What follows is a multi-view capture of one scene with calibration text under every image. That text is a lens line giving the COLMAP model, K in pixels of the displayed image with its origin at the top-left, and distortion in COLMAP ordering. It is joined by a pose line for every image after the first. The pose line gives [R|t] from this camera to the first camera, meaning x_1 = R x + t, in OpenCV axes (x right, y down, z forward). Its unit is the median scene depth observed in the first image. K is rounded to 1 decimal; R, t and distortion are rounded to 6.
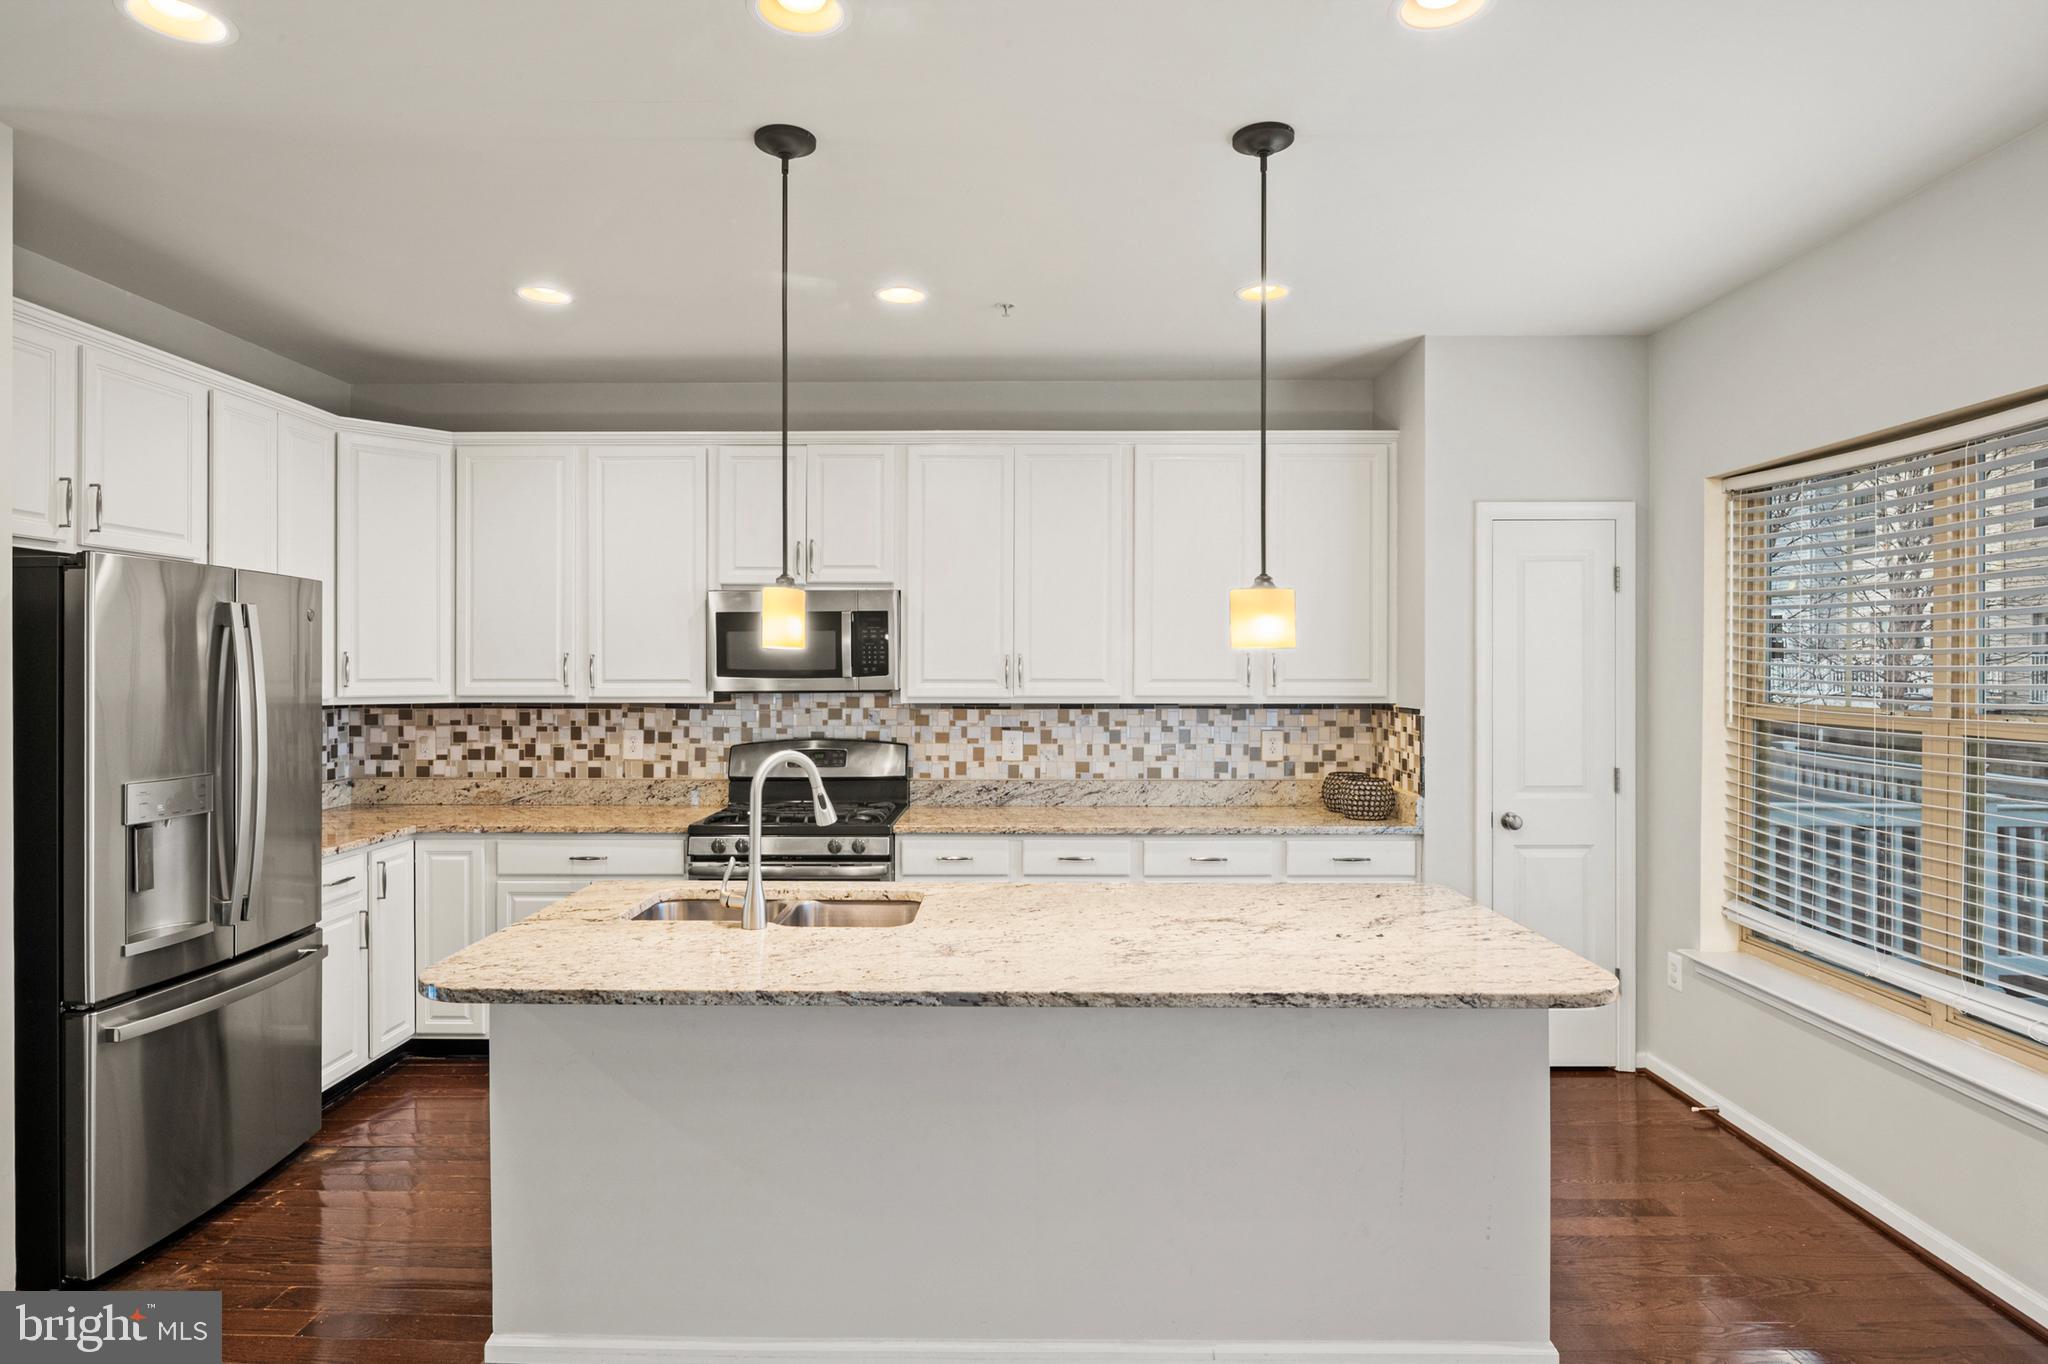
lens RADIAL K [[1126.2, 0, 1024.2], [0, 1126.2, 668.1], [0, 0, 1]] dist [-0.001321, -0.001007]
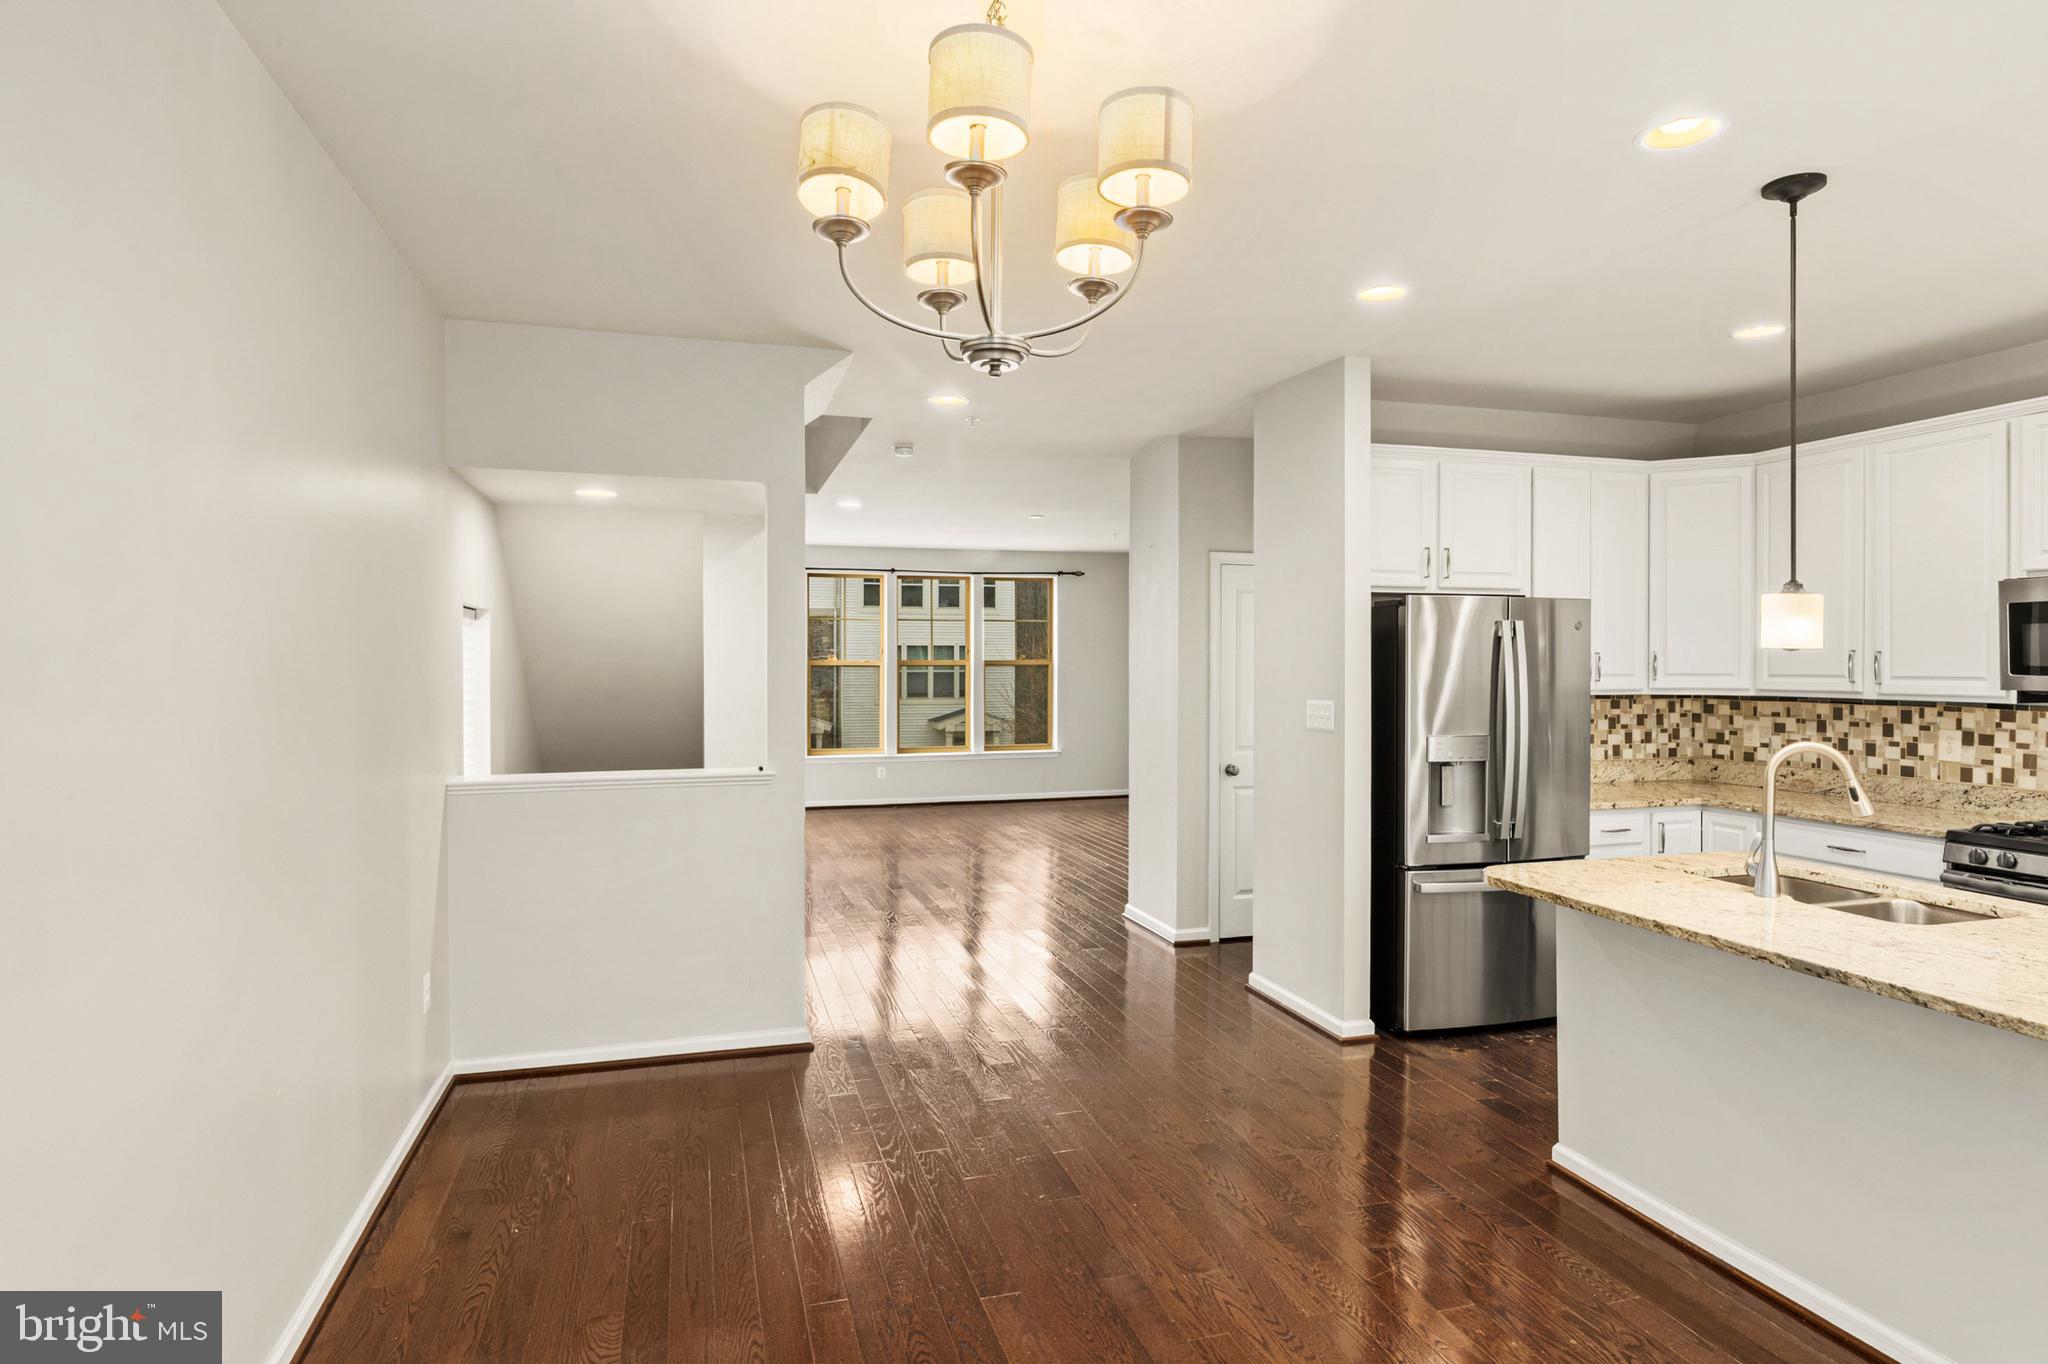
lens RADIAL K [[1119.9, 0, 1012.5], [0, 1119.9, 654.8], [0, 0, 1]] dist [-0.006445, -0.001517]
pose [[0.285958, -0.007471, -0.958213, 0.324012], [-0.000424, 0.999969, -0.007923, -0.000514], [0.958242, 0.002672, 0.285946, -0.020619]]
